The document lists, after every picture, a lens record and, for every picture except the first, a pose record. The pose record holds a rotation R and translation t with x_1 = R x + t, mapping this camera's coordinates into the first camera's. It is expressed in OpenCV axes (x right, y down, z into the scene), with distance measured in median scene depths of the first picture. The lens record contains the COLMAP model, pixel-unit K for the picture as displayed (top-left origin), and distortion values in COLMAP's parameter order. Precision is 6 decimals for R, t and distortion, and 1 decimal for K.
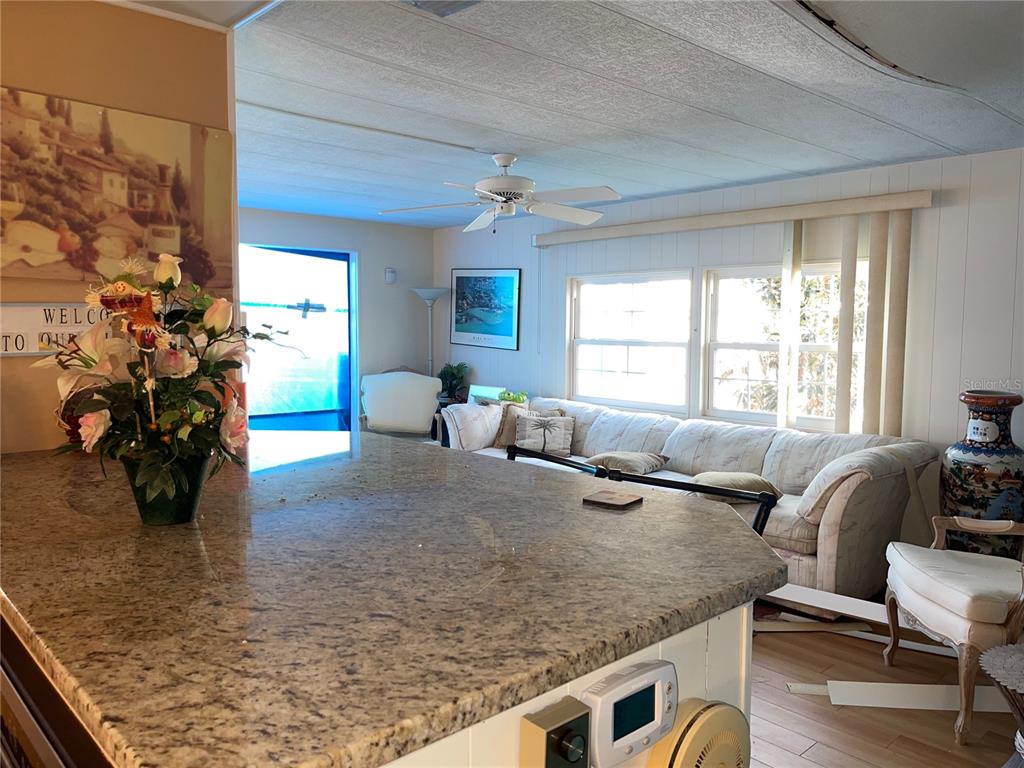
lens RADIAL K [[776.1, 0, 512.9], [0, 776.1, 389.3], [0, 0, 1]] dist [0.072933, -0.098696]
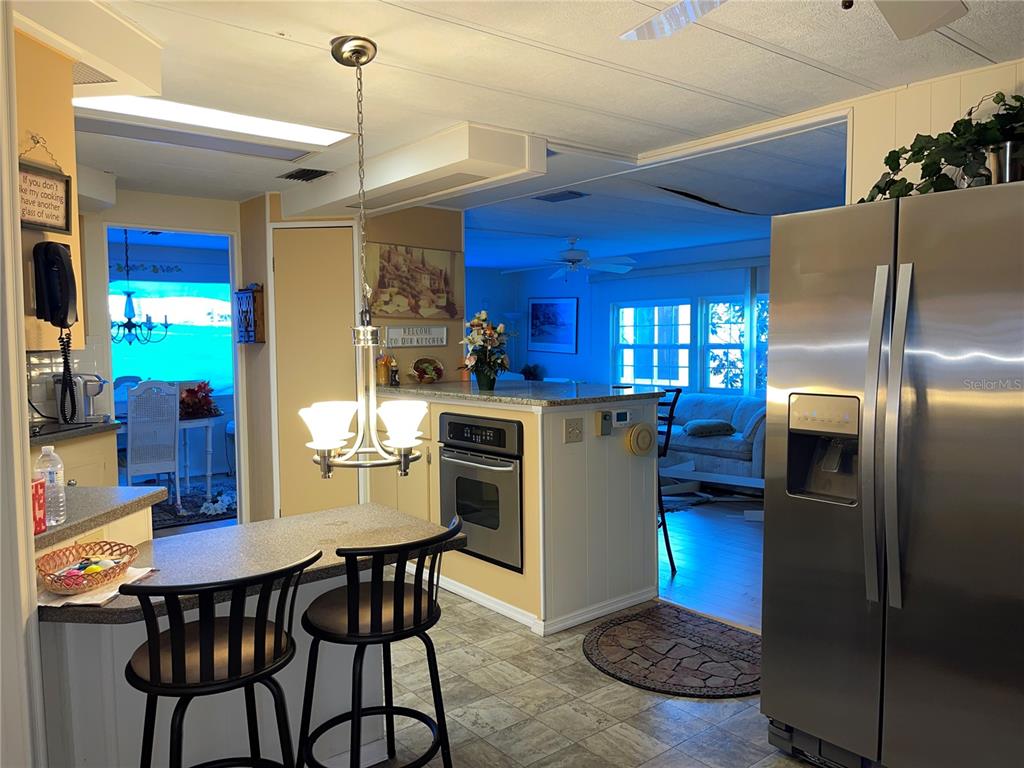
lens RADIAL K [[779.1, 0, 510.5], [0, 779.1, 391.5], [0, 0, 1]] dist [0.067816, -0.080887]
pose [[0.997925, -0.012524, -0.063150, -0.034601], [0.011262, 0.999730, -0.020302, 0.063929], [0.063388, 0.019549, 0.997797, -0.610955]]
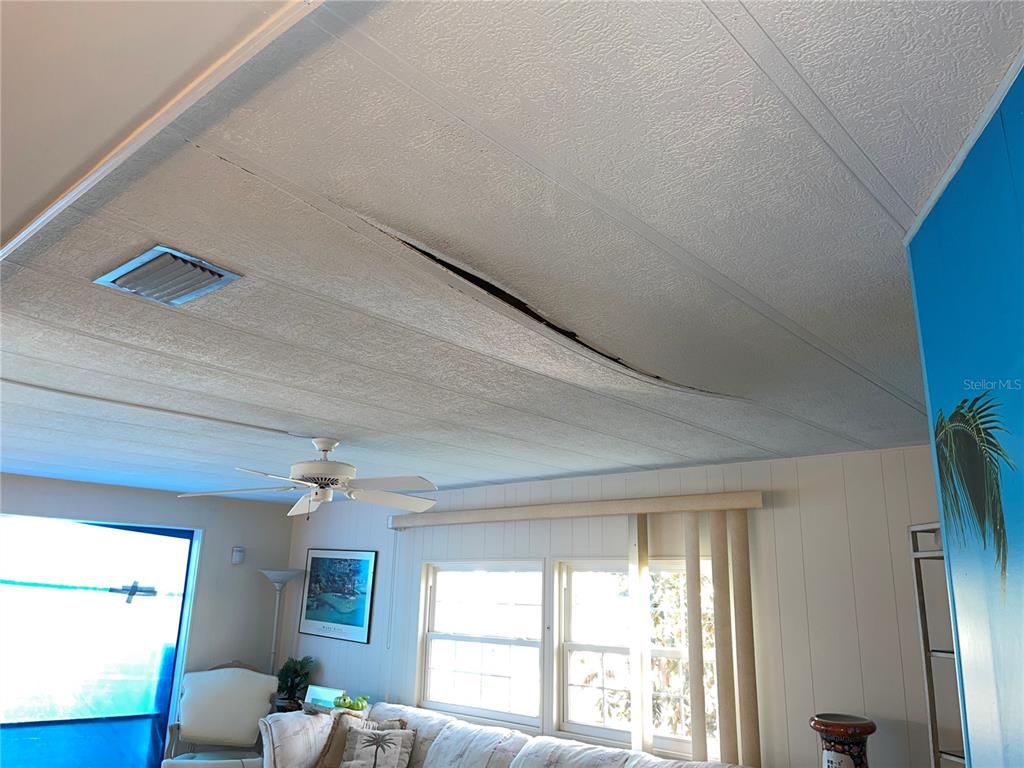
lens RADIAL K [[779.1, 0, 510.5], [0, 779.1, 391.5], [0, 0, 1]] dist [0.067816, -0.080887]
pose [[0.995204, 0.042875, 0.087924, 0.105442], [-0.011031, 0.942283, -0.334637, -0.031441], [-0.097196, 0.332062, 0.938236, 0.052226]]
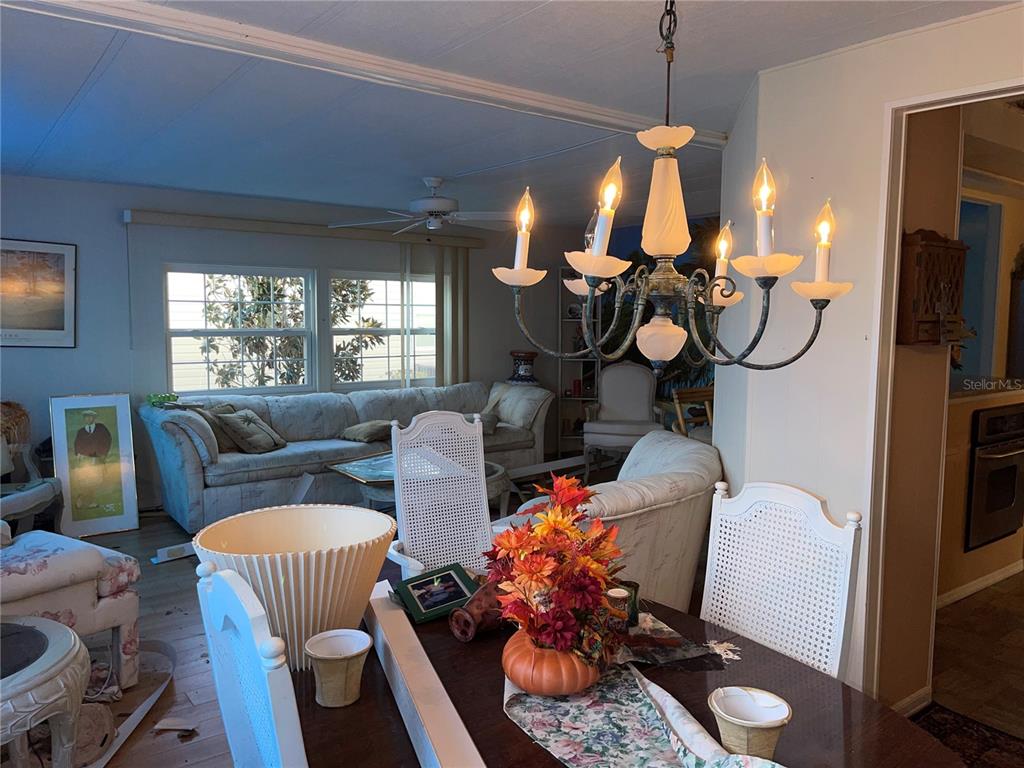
lens RADIAL K [[779.1, 0, 510.5], [0, 779.1, 391.5], [0, 0, 1]] dist [0.067816, -0.080887]
pose [[0.104646, -0.107816, 0.988648, -1.008846], [0.081152, 0.991717, 0.099561, -0.068150], [-0.991193, 0.069812, 0.112529, 0.644376]]
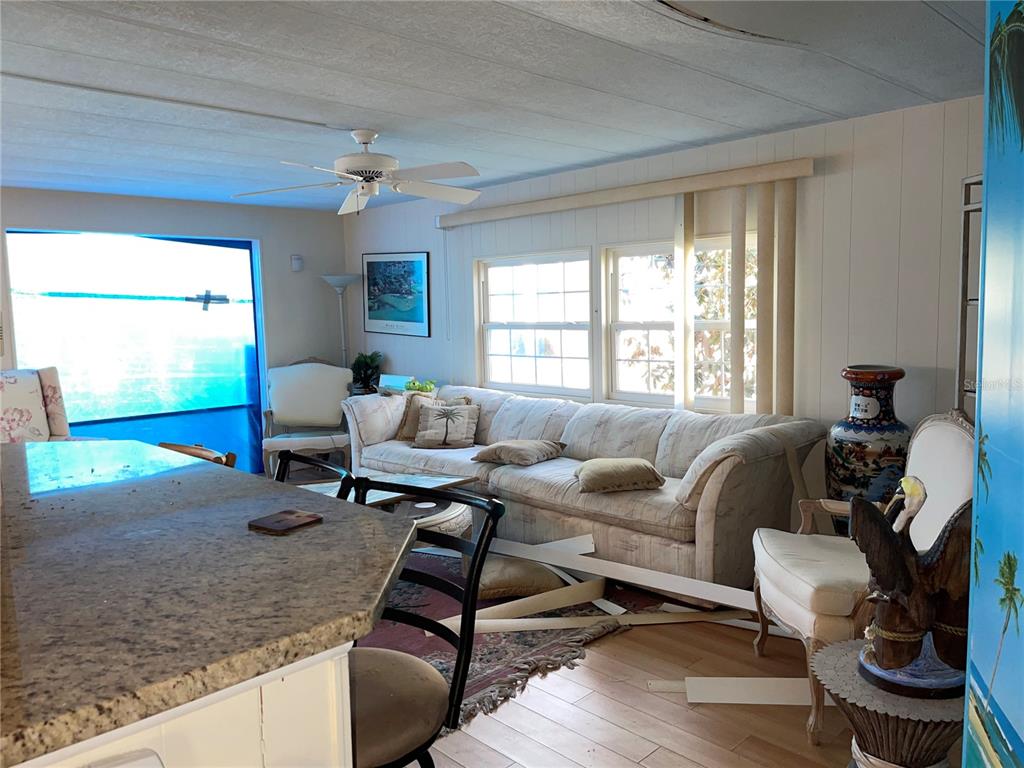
lens RADIAL K [[776.1, 0, 512.9], [0, 776.1, 389.3], [0, 0, 1]] dist [0.072933, -0.098696]
pose [[0.998889, -0.035494, 0.030992, 0.105683], [0.034825, 0.999154, 0.021884, -0.003874], [-0.031742, -0.020781, 0.999280, 0.040638]]
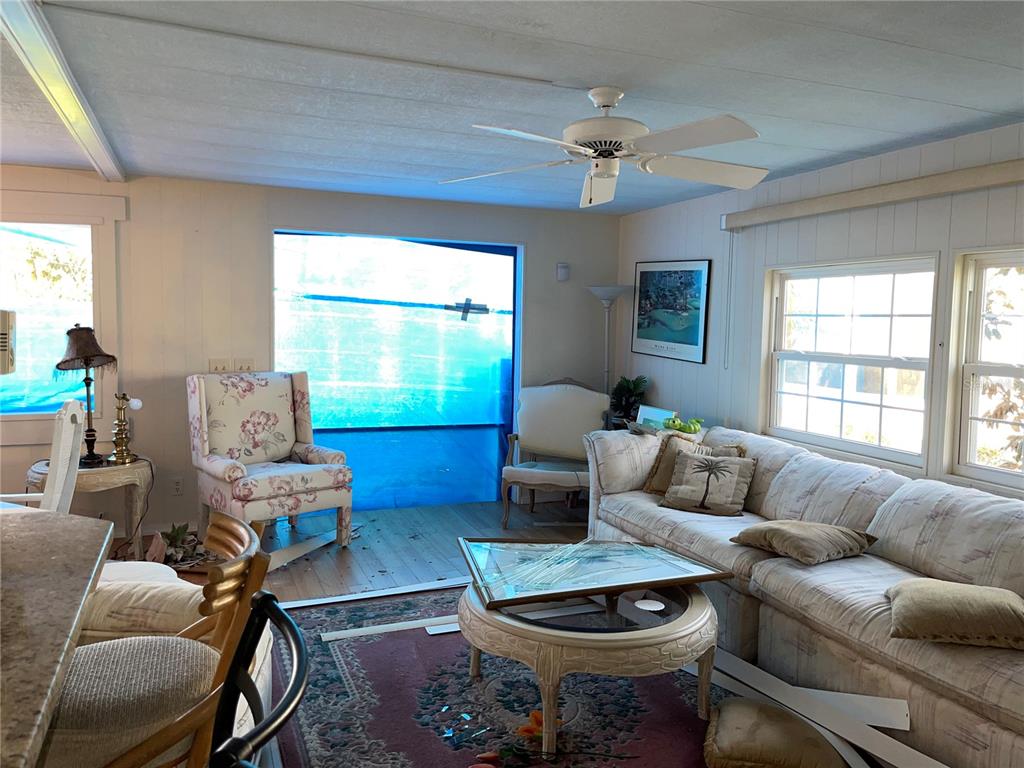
lens RADIAL K [[775.9, 0, 515.7], [0, 775.9, 377.8], [0, 0, 1]] dist [0.058000, -0.089546]
pose [[0.937691, 0.037361, -0.345456, 0.136078], [-0.043353, 0.999013, -0.009631, -0.027403], [0.344755, 0.024008, 0.938385, 0.267389]]
